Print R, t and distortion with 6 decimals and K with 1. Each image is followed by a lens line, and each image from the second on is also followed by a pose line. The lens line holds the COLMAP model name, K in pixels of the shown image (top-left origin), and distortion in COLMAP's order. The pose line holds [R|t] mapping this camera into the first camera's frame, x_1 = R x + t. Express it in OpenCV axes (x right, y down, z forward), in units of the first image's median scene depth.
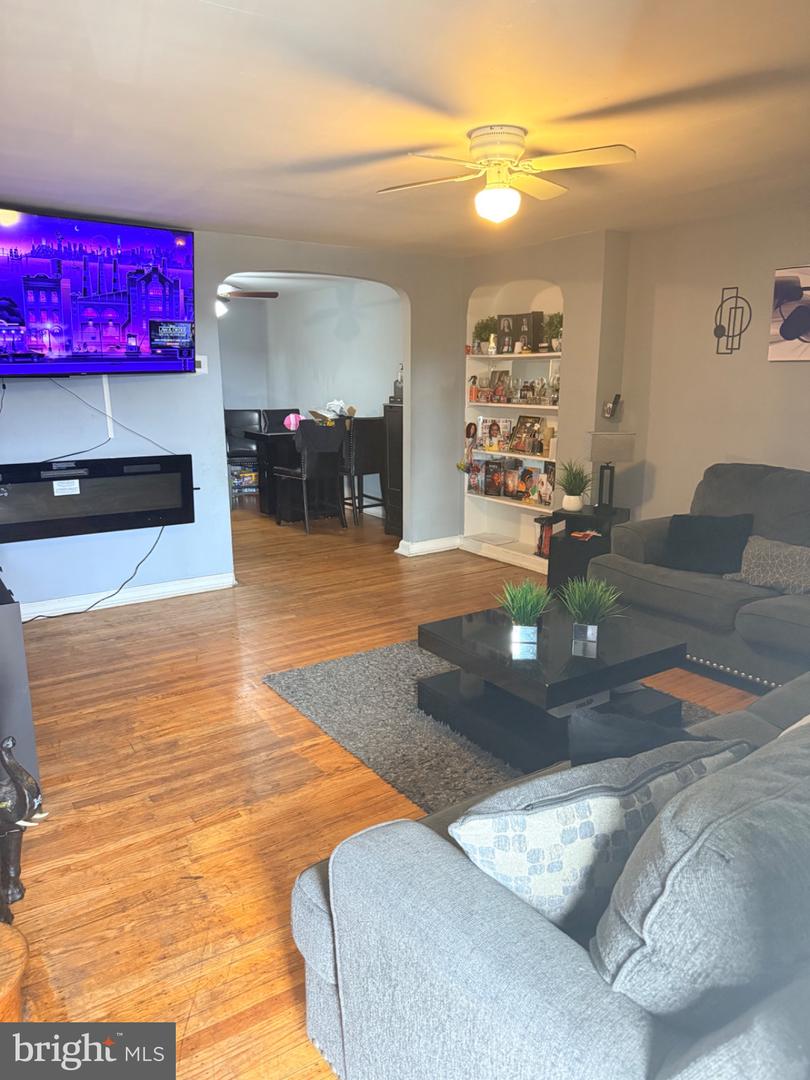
lens RADIAL K [[769.5, 0, 402.7], [0, 769.5, 538.9], [0, 0, 1]] dist [0.073829, -0.098501]
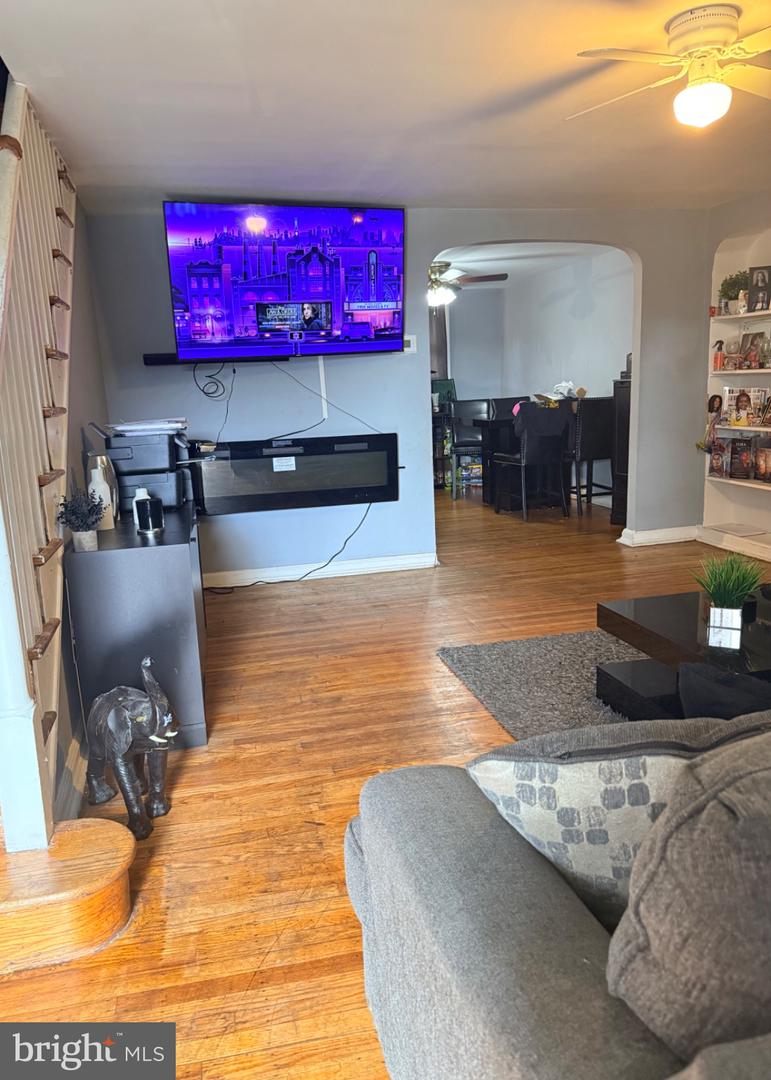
lens RADIAL K [[768.1, 0, 364.7], [0, 768.1, 543.1], [0, 0, 1]] dist [0.050696, -0.052196]
pose [[0.927280, 0.032717, -0.372935, 0.094879], [-0.034352, 0.999407, 0.002263, 0.049099], [0.372788, 0.010713, 0.927855, 0.070098]]
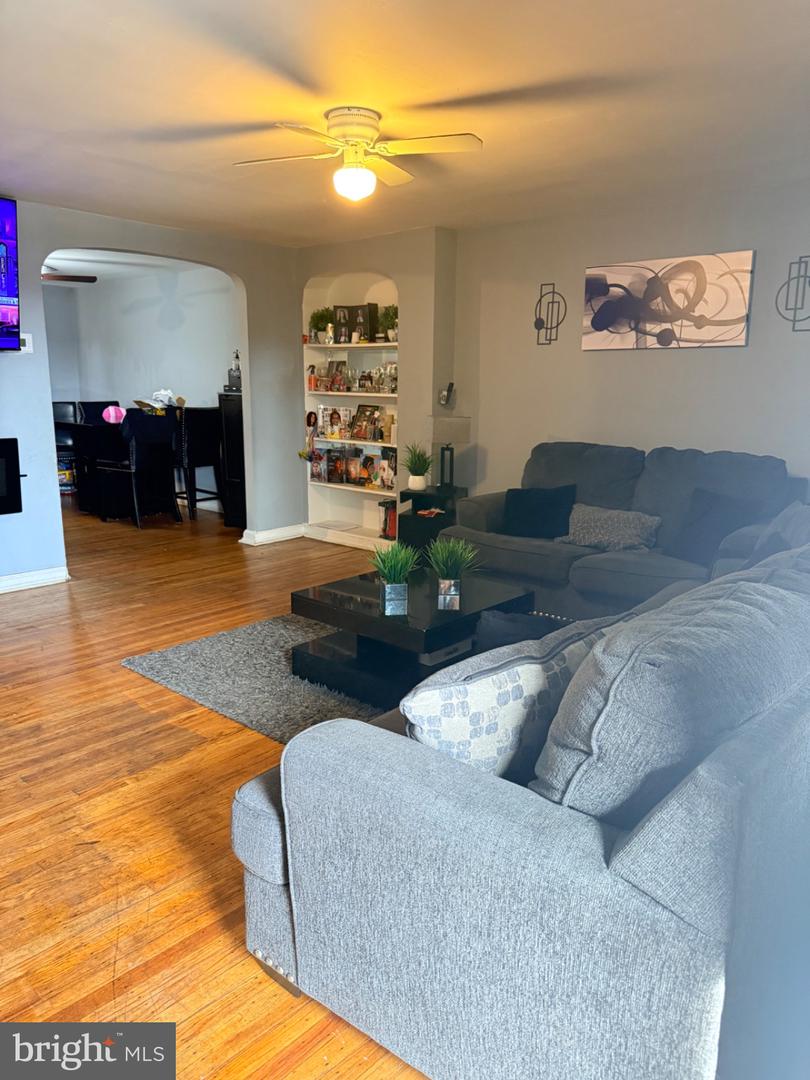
lens RADIAL K [[769.5, 0, 416.2], [0, 769.5, 540.5], [0, 0, 1]] dist [0.073829, -0.098501]
pose [[0.967179, -0.038737, 0.251127, -0.068994], [0.041411, 0.999128, -0.005370, 0.053355], [-0.250700, 0.015593, 0.967939, -0.029840]]
